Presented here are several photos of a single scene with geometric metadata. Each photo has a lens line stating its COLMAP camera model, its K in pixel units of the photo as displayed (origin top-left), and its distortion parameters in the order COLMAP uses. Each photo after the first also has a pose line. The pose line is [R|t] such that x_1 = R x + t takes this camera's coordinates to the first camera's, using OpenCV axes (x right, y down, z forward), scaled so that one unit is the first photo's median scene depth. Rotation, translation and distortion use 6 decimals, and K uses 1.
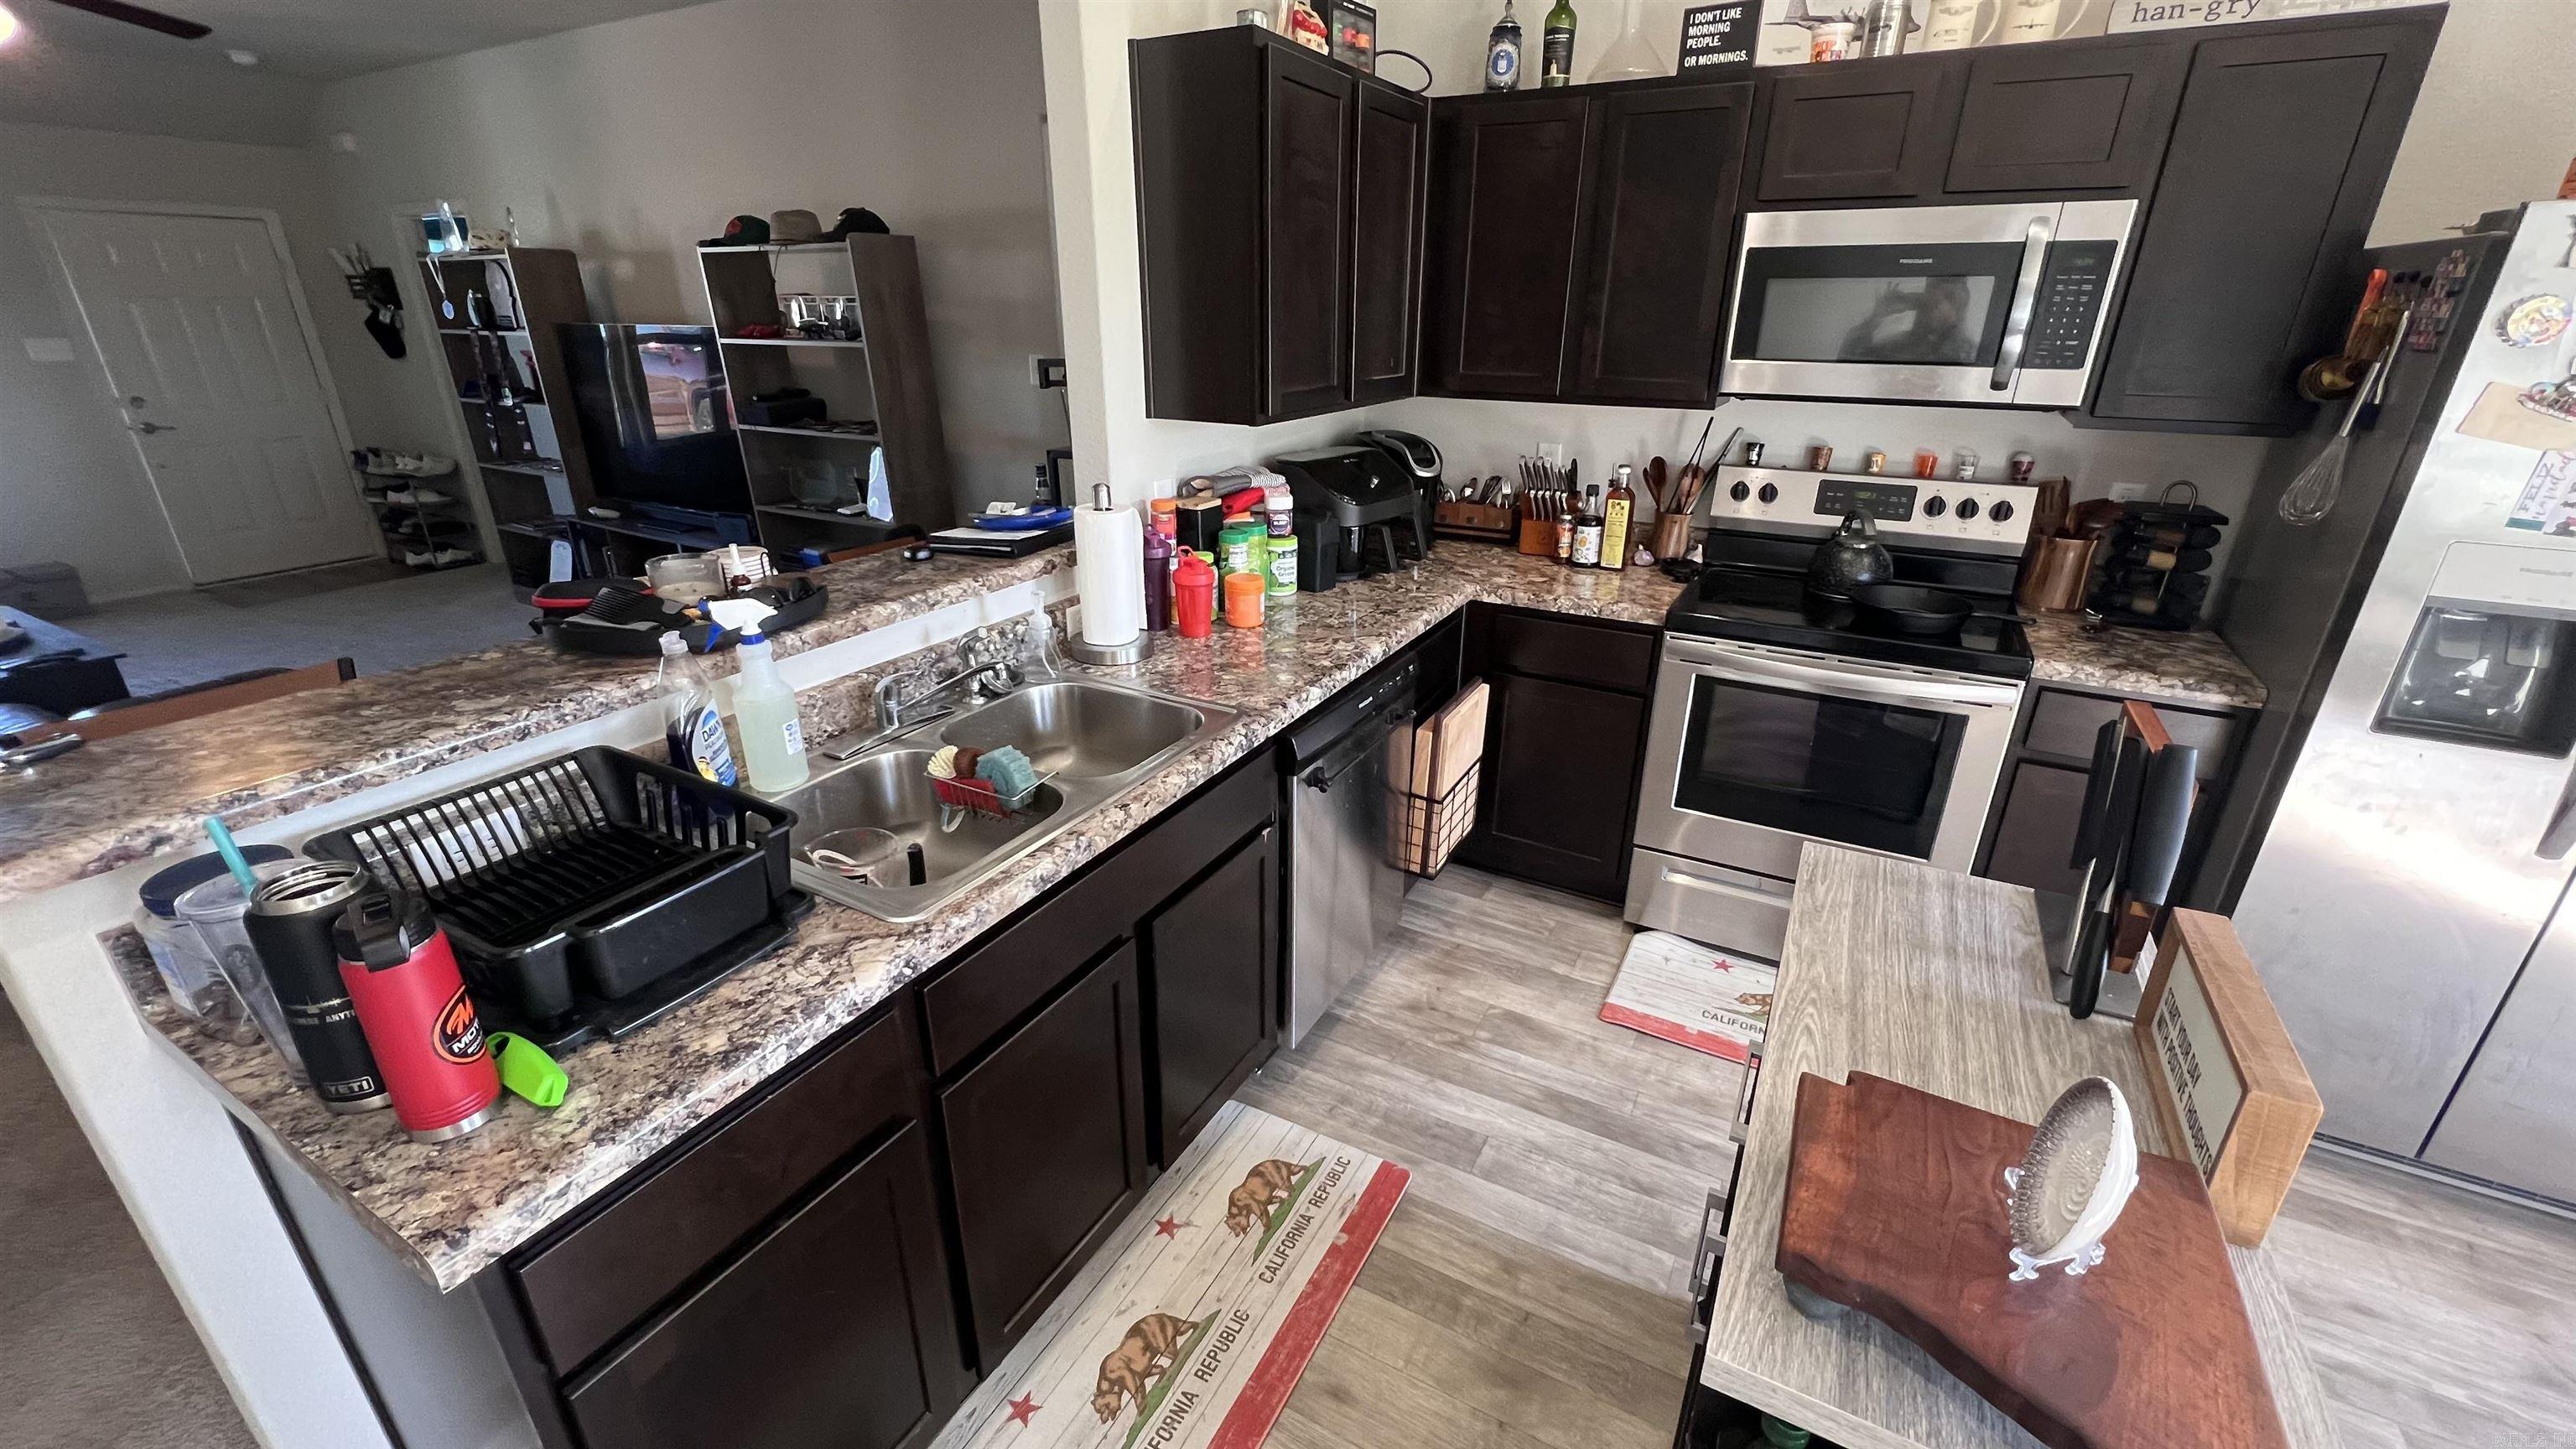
lens RADIAL K [[1031.8, 0, 1291.8], [0, 1031.8, 728.7], [0, 0, 1]] dist [-0.000580, -0.000335]
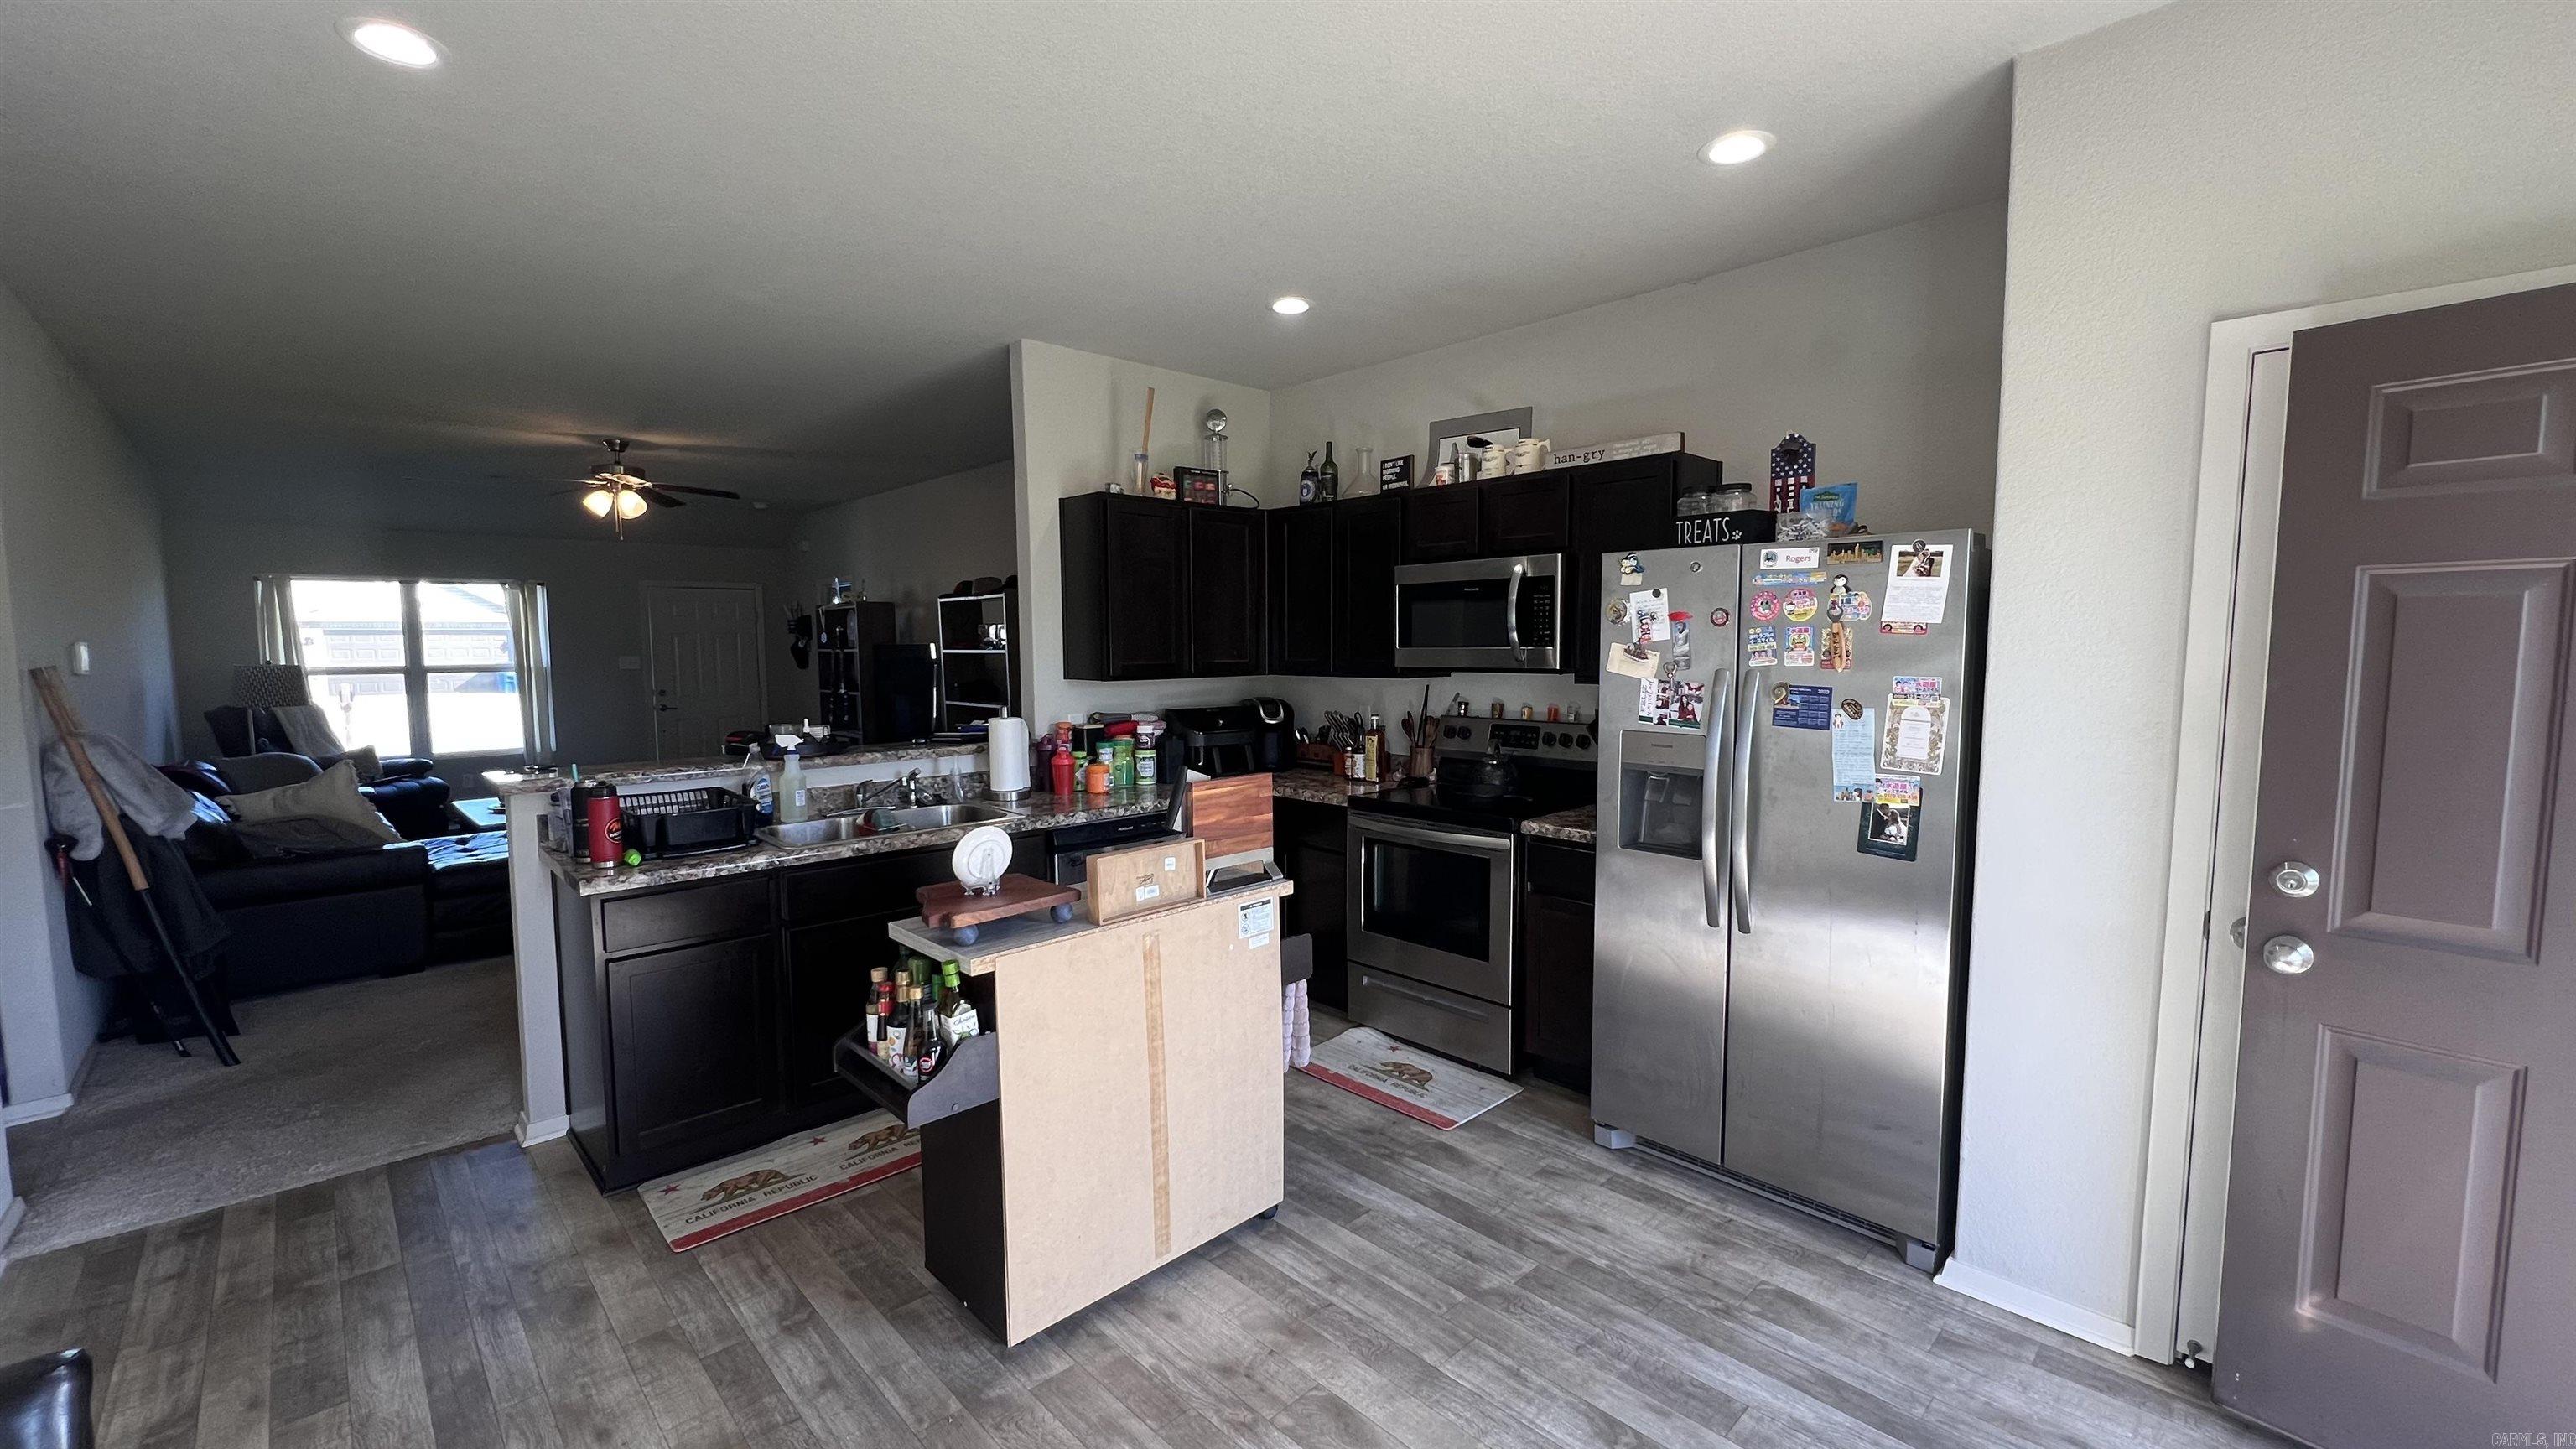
lens RADIAL K [[1031.8, 0, 1291.8], [0, 1031.8, 728.7], [0, 0, 1]] dist [-0.000580, -0.000335]
pose [[0.956959, 0.014769, -0.289849, 0.699911], [-0.101365, 0.952819, -0.286112, 0.235080], [0.271948, 0.303178, 0.913306, -0.469694]]
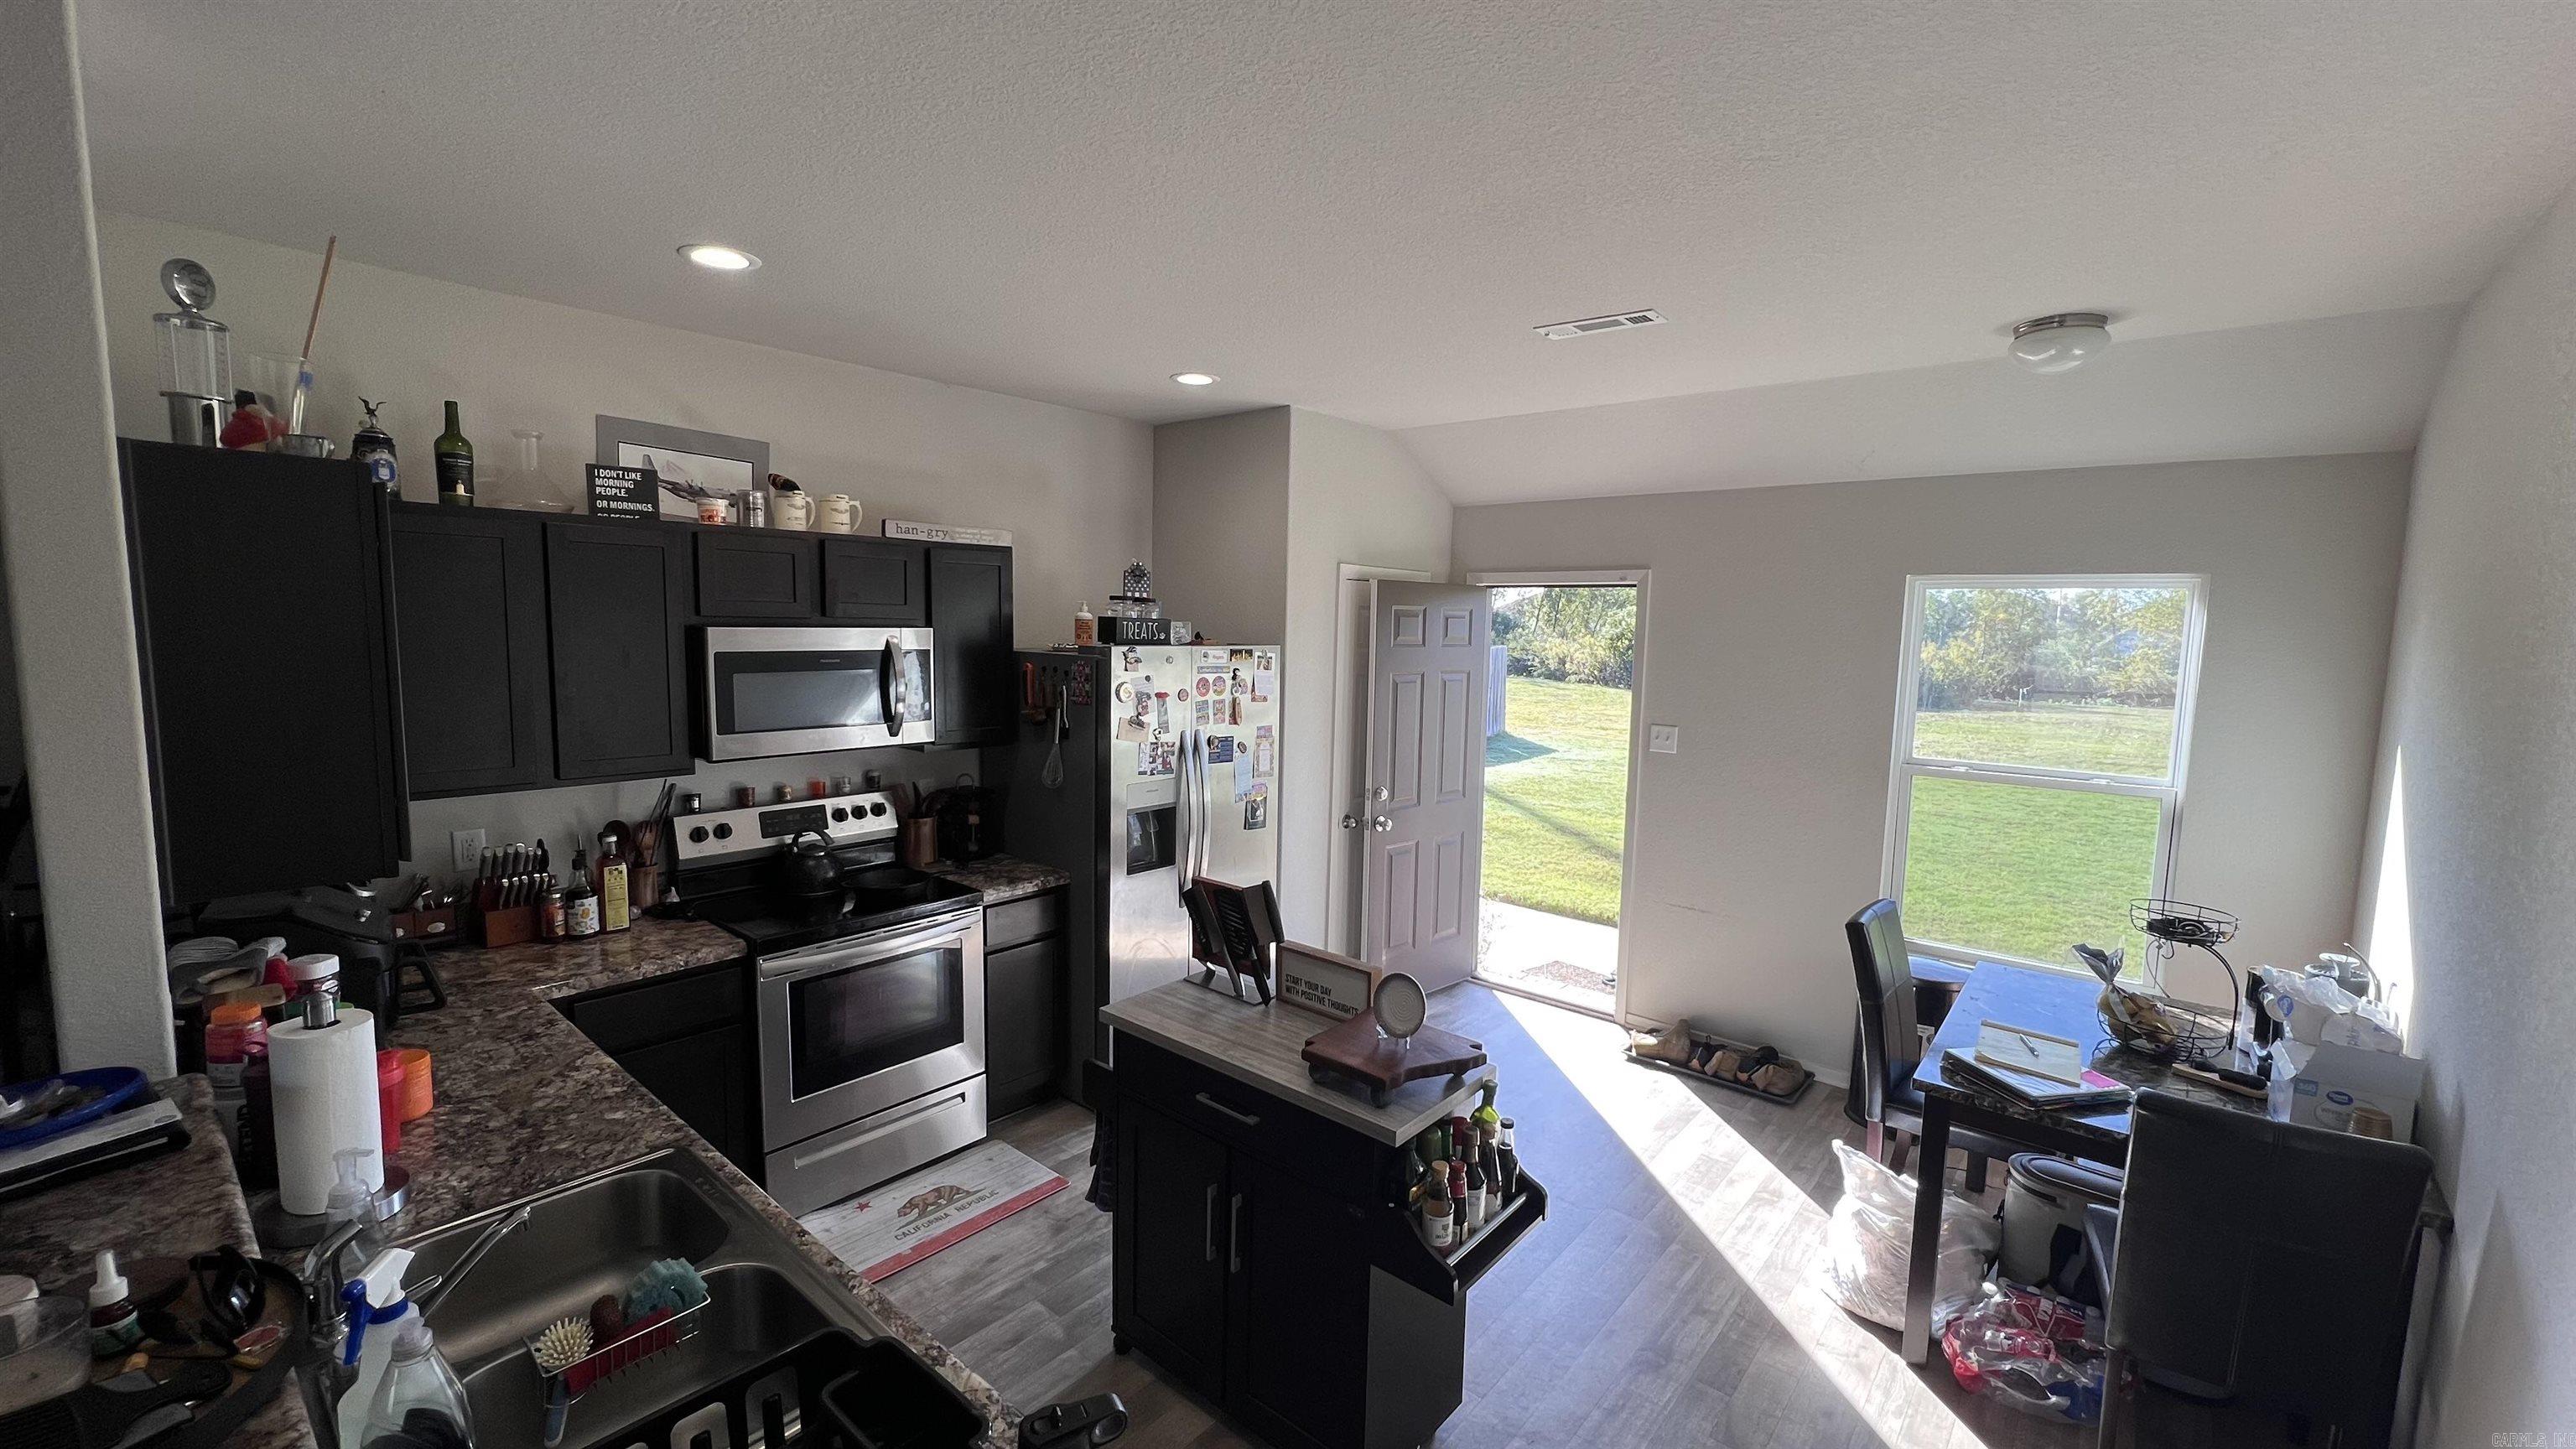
lens RADIAL K [[1031.8, 0, 1291.8], [0, 1031.8, 728.7], [0, 0, 1]] dist [-0.000580, -0.000335]
pose [[0.195565, -0.104875, 0.975067, -0.604726], [0.355652, 0.934164, 0.029144, -0.148446], [-0.913929, 0.341085, 0.219989, 0.095698]]
